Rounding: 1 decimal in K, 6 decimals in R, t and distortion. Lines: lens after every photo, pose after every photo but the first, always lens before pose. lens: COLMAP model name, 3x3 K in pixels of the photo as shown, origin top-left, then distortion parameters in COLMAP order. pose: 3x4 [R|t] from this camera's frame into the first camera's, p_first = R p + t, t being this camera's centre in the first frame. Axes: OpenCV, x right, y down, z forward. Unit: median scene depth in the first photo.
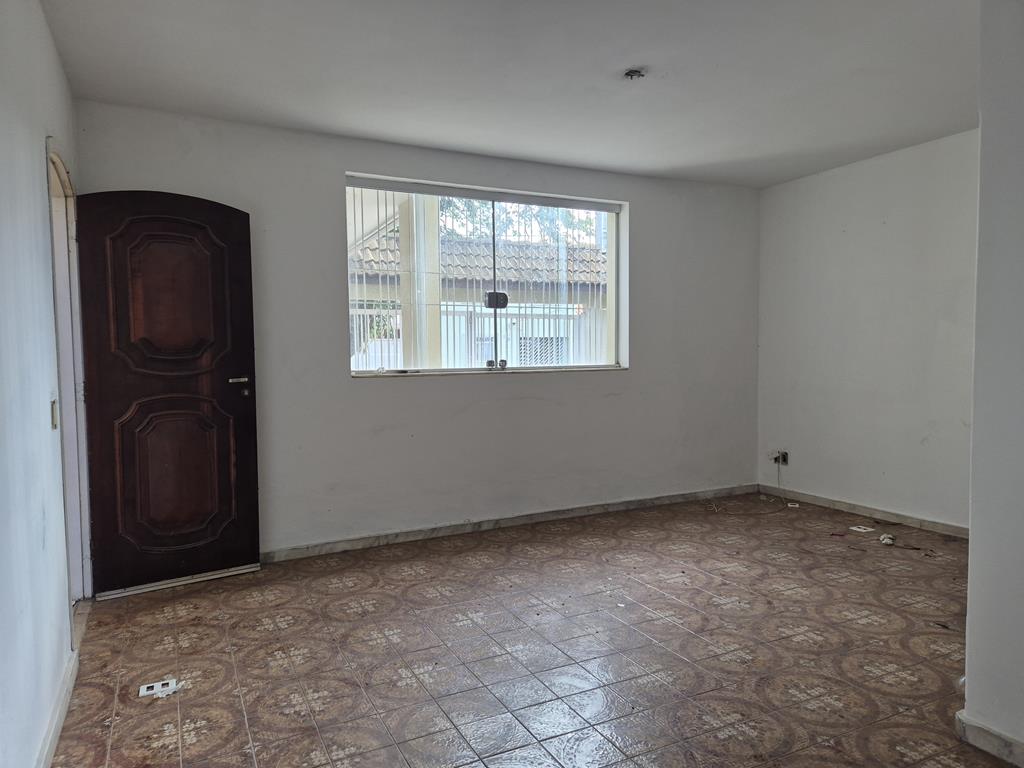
lens RADIAL K [[686.7, 0, 518.9], [0, 686.7, 385.4], [0, 0, 1]] dist [0.050805, -0.040354]
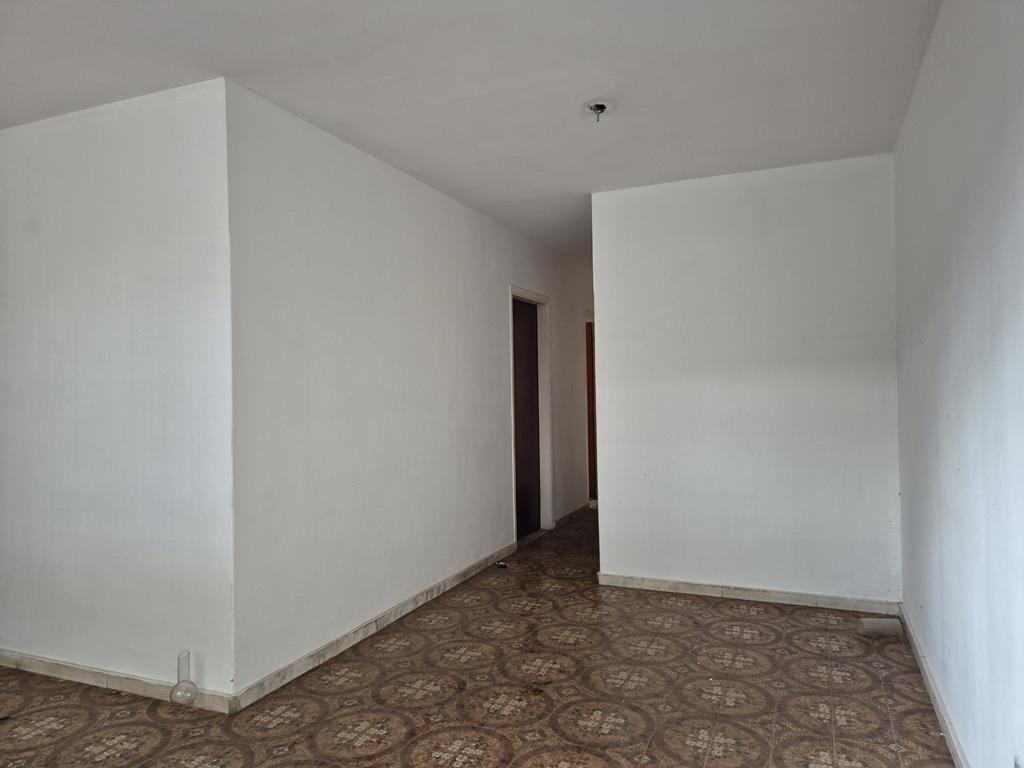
lens RADIAL K [[686.7, 0, 518.9], [0, 686.7, 385.4], [0, 0, 1]] dist [0.050805, -0.040354]
pose [[-0.632793, 0.026912, 0.773854, -0.442287], [0.062029, 0.997946, 0.016017, -0.051314], [-0.771833, 0.058137, -0.633162, 0.867789]]
